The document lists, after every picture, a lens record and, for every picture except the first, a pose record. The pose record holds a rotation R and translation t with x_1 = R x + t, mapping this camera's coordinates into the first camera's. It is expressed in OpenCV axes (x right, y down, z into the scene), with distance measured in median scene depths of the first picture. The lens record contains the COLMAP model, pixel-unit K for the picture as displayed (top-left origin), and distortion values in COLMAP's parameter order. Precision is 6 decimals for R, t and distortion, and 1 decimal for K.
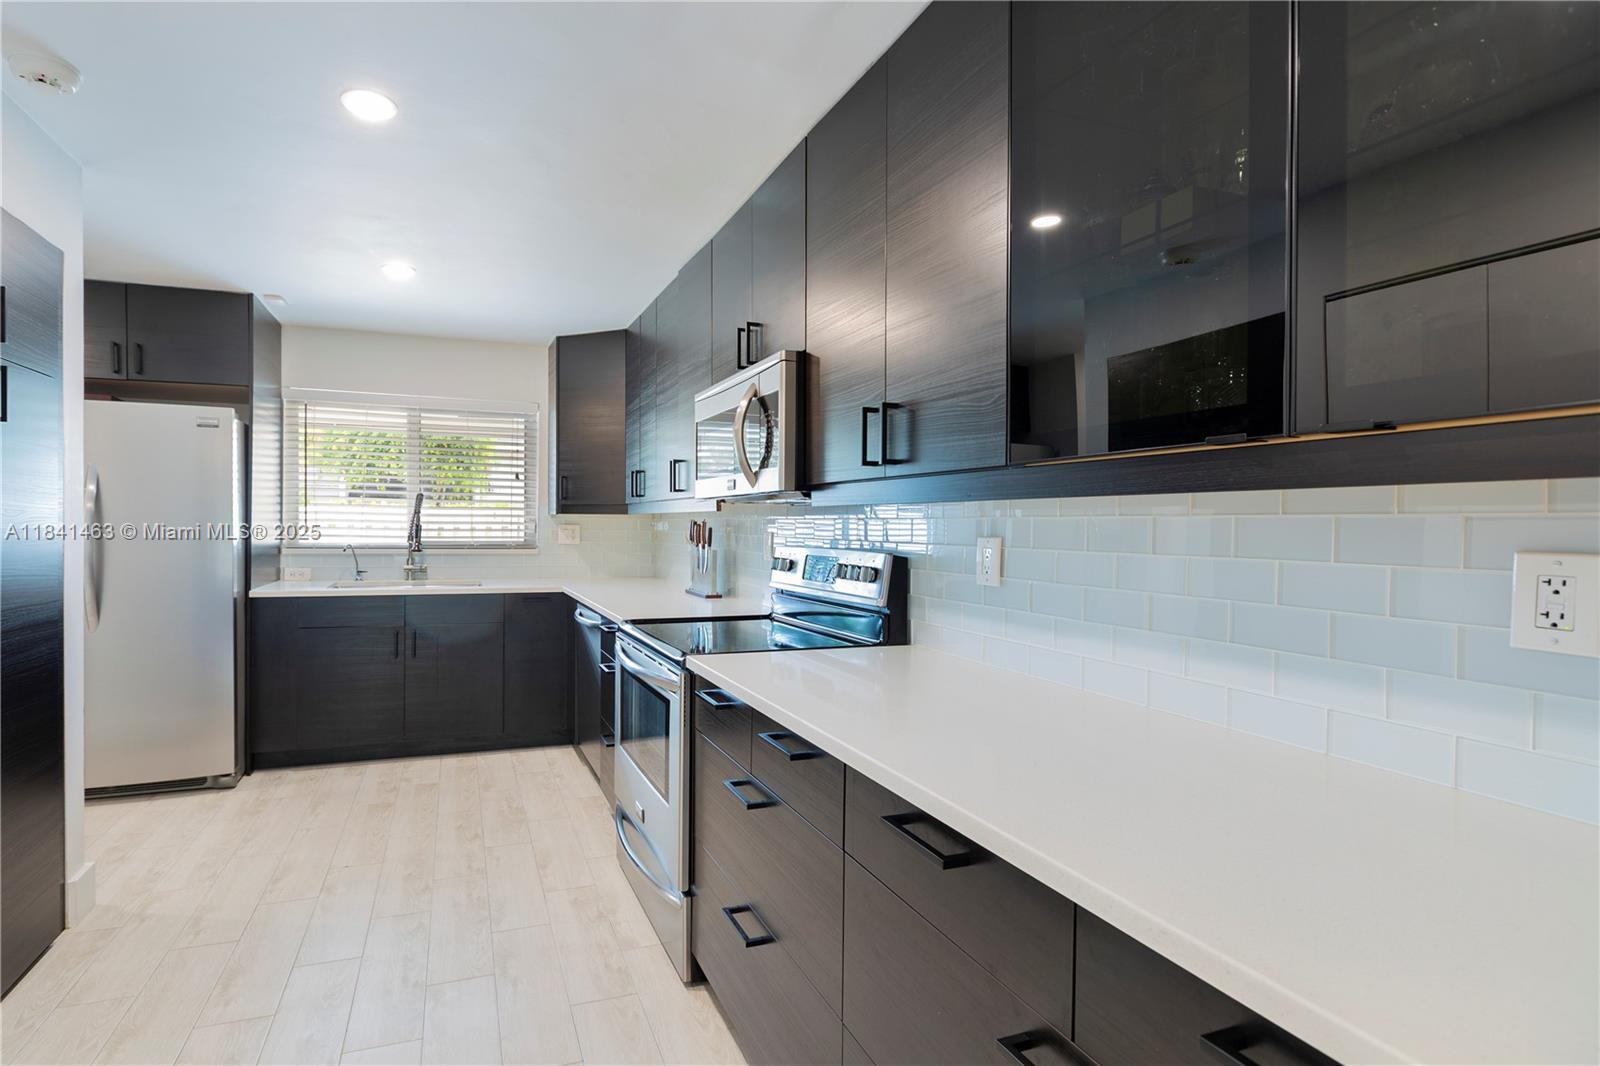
lens RADIAL K [[884.2, 0, 761.2], [0, 884.2, 532.4], [0, 0, 1]] dist [0.001851, 0.002548]
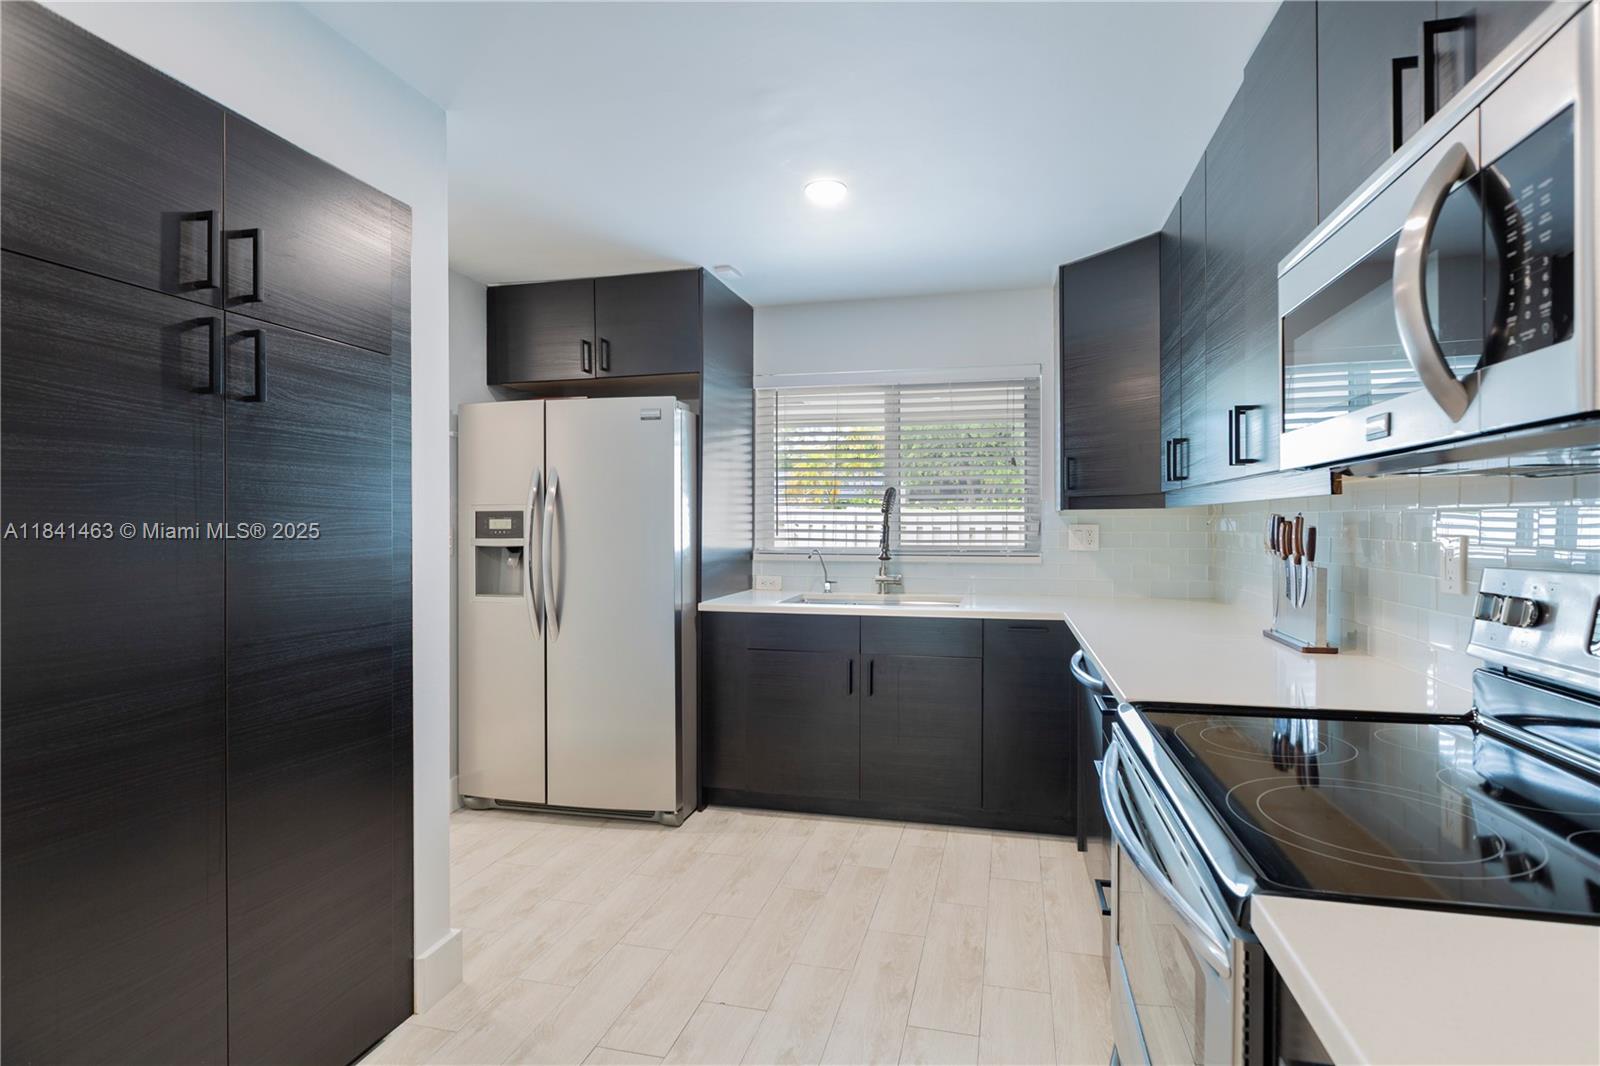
lens RADIAL K [[884.2, 0, 761.2], [0, 884.2, 532.4], [0, 0, 1]] dist [0.001851, 0.002548]
pose [[0.820814, -0.005499, -0.571170, -0.022188], [0.005504, 0.999983, -0.001719, -0.002812], [0.571170, -0.001732, 0.820830, 0.315879]]
